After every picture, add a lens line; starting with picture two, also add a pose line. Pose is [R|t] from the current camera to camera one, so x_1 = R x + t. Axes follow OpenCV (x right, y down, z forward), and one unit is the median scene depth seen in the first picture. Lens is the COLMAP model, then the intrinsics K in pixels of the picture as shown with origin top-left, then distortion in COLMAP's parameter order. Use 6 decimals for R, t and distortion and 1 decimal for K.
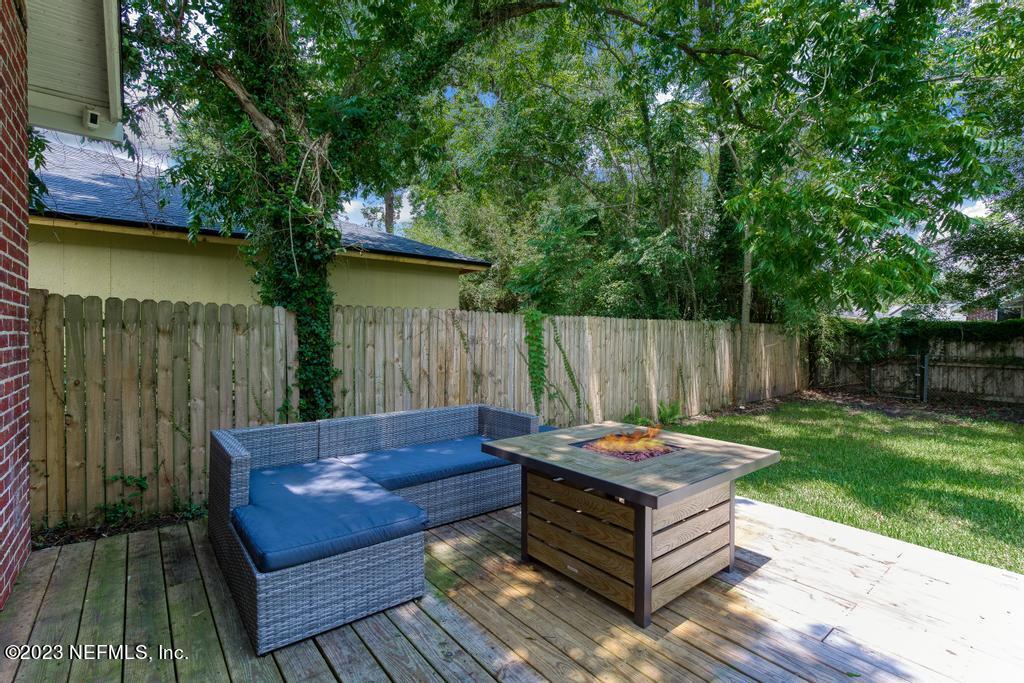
lens RADIAL K [[470.7, 0, 512.6], [0, 470.7, 337.9], [0, 0, 1]] dist [-0.003579, 0.000179]
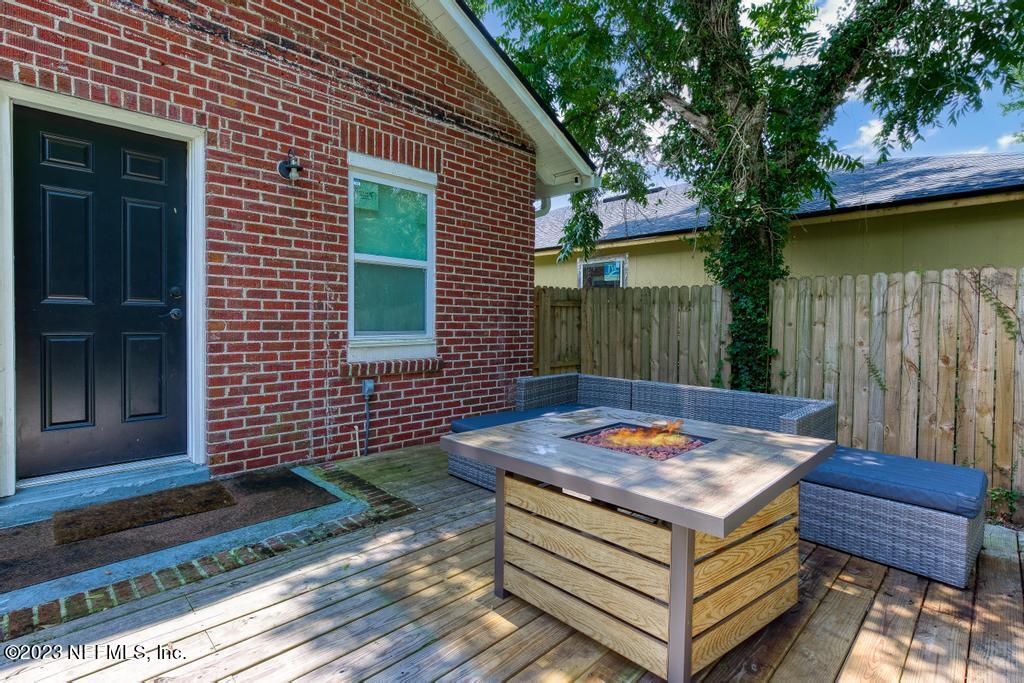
lens RADIAL K [[494.8, 0, 507.9], [0, 494.8, 327.6], [0, 0, 1]] dist [-0.001986, 0.000548]
pose [[0.100716, 0.012489, -0.994837, 0.528595], [-0.017688, 0.999786, 0.010760, 0.024502], [0.994758, 0.016513, 0.100915, 0.378084]]
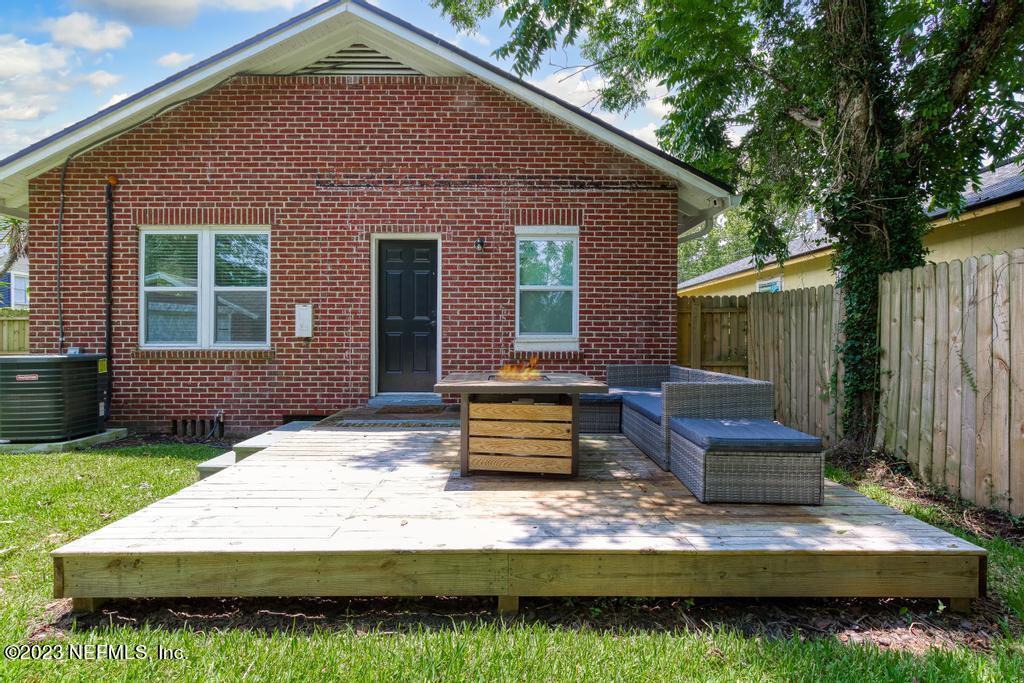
lens RADIAL K [[470.7, 0, 512.6], [0, 470.7, 337.9], [0, 0, 1]] dist [-0.003579, 0.000179]
pose [[-0.615485, -0.001706, -0.788147, 0.721676], [-0.009931, 0.999935, 0.005591, 0.051995], [0.788086, 0.011269, -0.615462, 0.983344]]
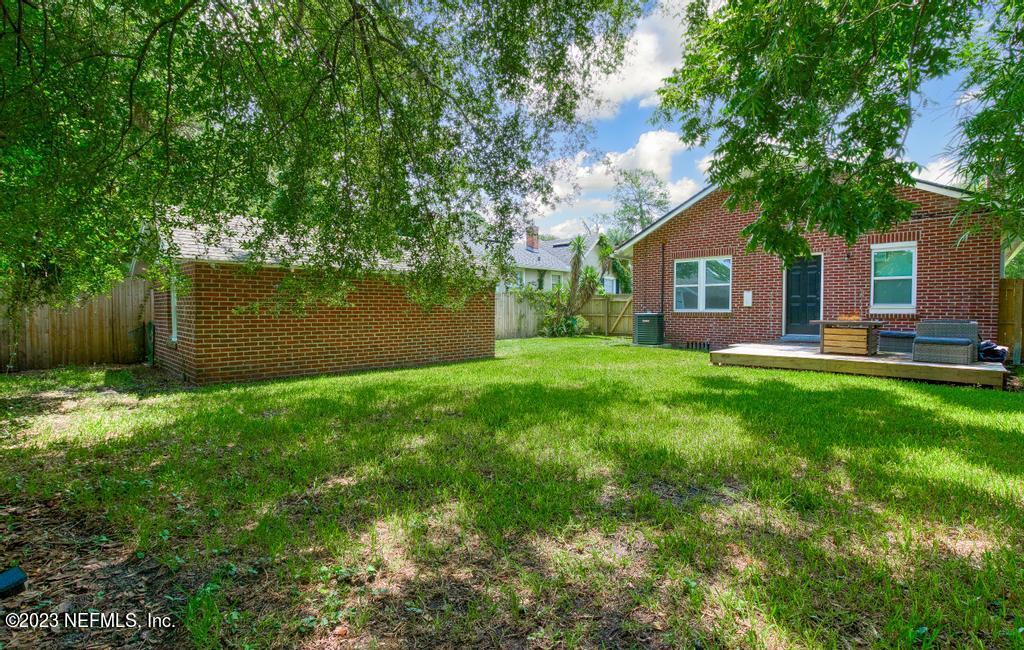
lens RADIAL K [[476.8, 0, 512.4], [0, 476.8, 317.3], [0, 0, 1]] dist [-0.001067, -0.000197]
pose [[-0.992337, -0.001806, -0.123551, 1.751438], [-0.005017, 0.999658, 0.025681, 0.061721], [0.123462, 0.026104, -0.992006, 2.316833]]
